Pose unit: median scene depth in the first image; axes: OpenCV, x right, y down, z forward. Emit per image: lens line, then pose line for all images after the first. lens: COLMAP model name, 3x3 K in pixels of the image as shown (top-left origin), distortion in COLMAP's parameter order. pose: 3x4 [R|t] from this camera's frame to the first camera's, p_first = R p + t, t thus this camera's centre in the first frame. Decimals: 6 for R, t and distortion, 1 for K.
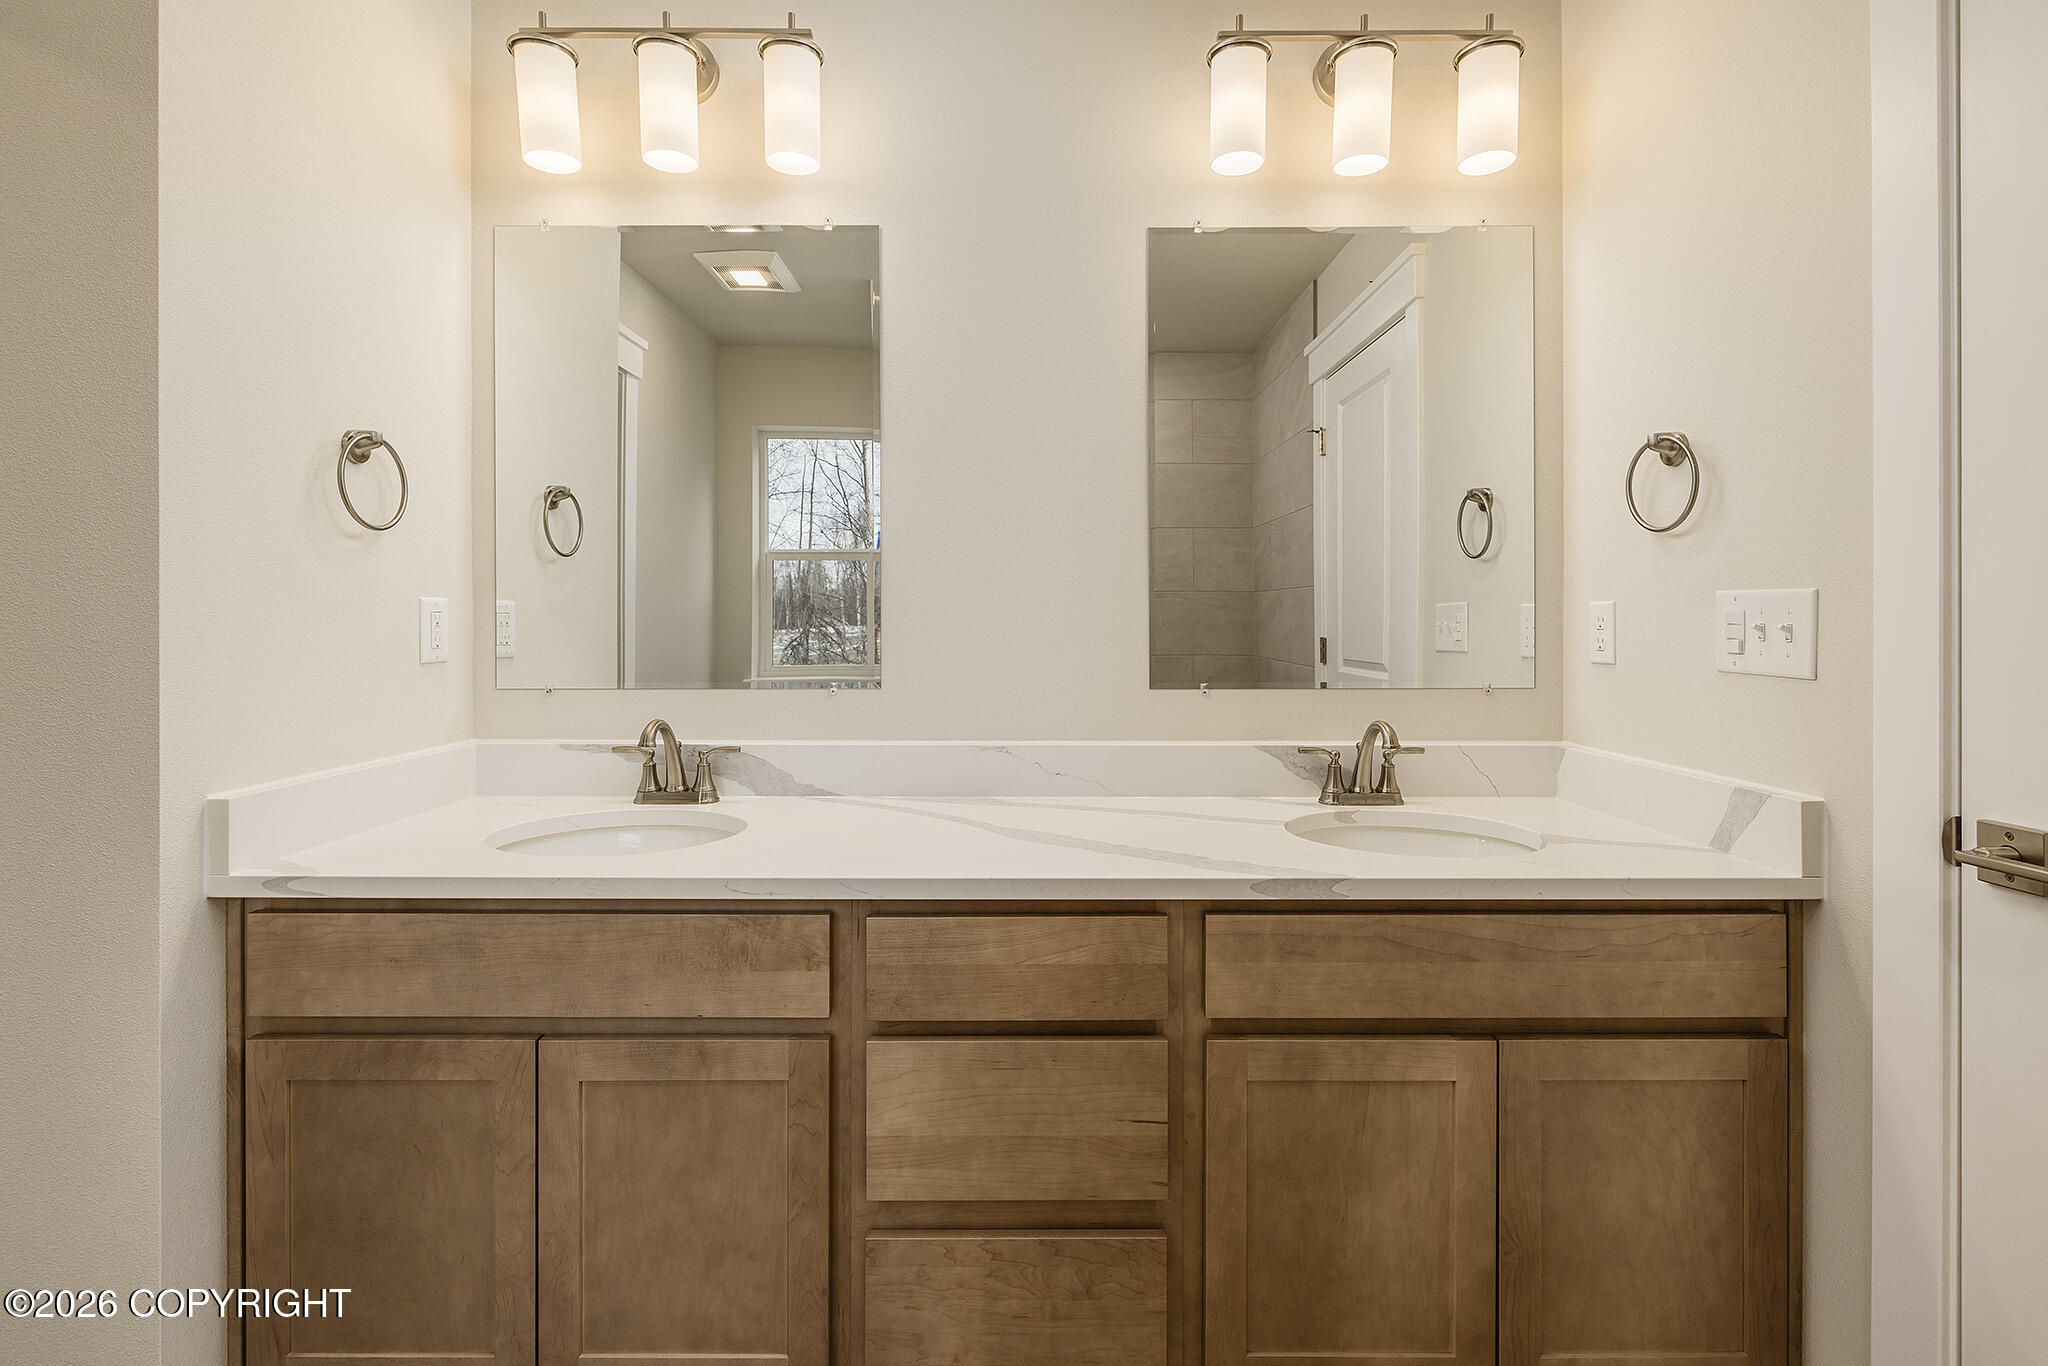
lens RADIAL K [[888.1, 0, 970.9], [0, 888.1, 645.1], [0, 0, 1]] dist [-0.004754, -0.000141]
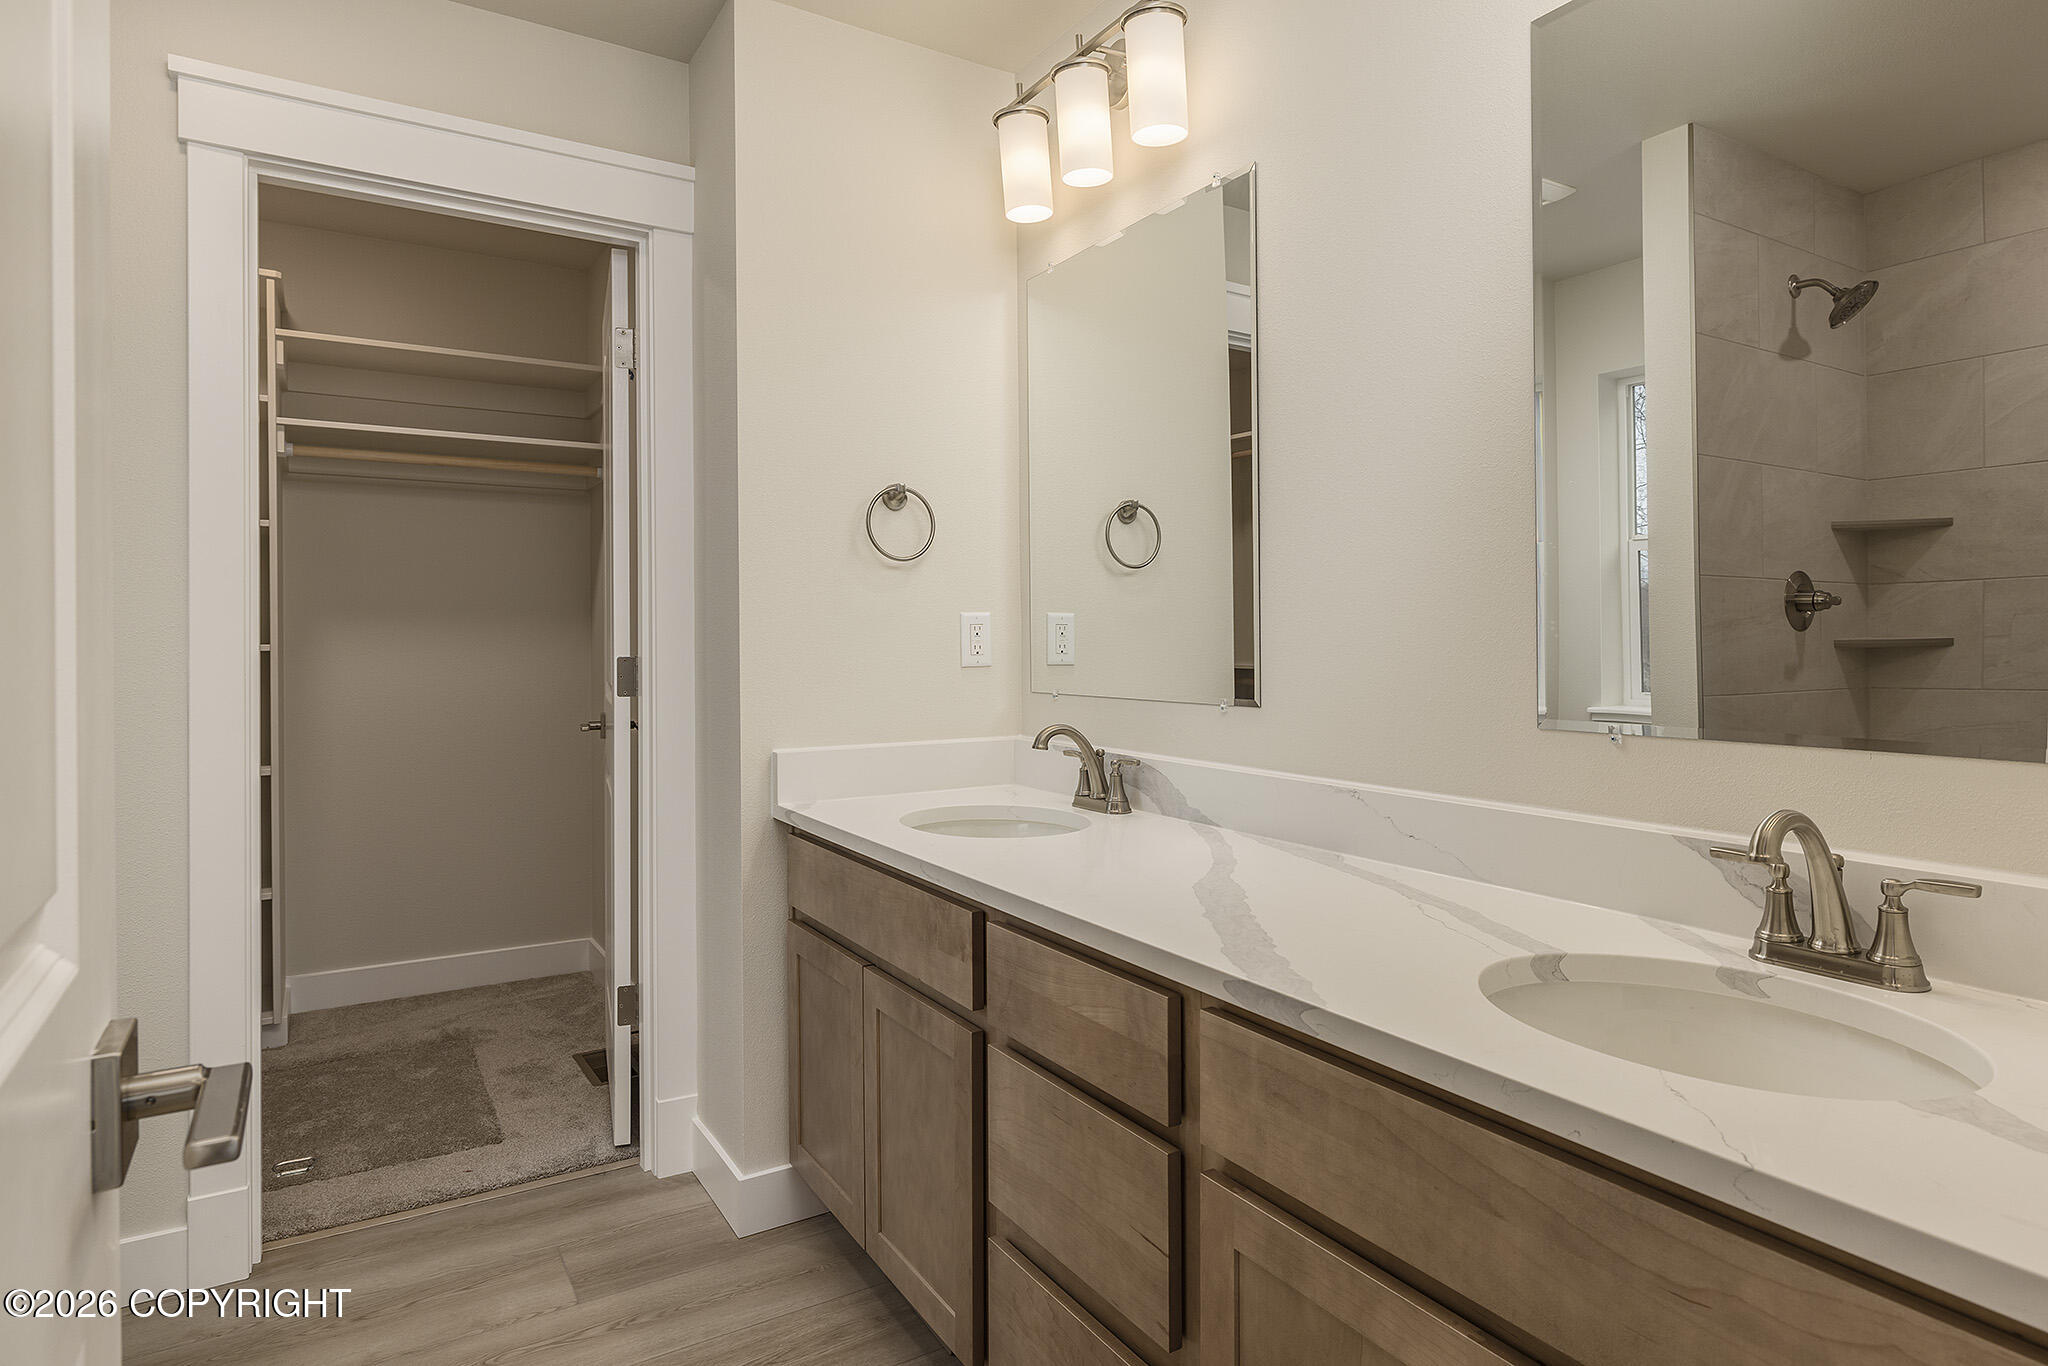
lens RADIAL K [[1101.1, 0, 1018.6], [0, 1101.1, 662.0], [0, 0, 1]] dist [0.001543, -0.000373]
pose [[0.548479, 0.015147, -0.836027, 0.952290], [-0.011621, 0.999877, 0.010492, -0.004326], [0.836084, 0.003960, 0.548588, 0.337177]]
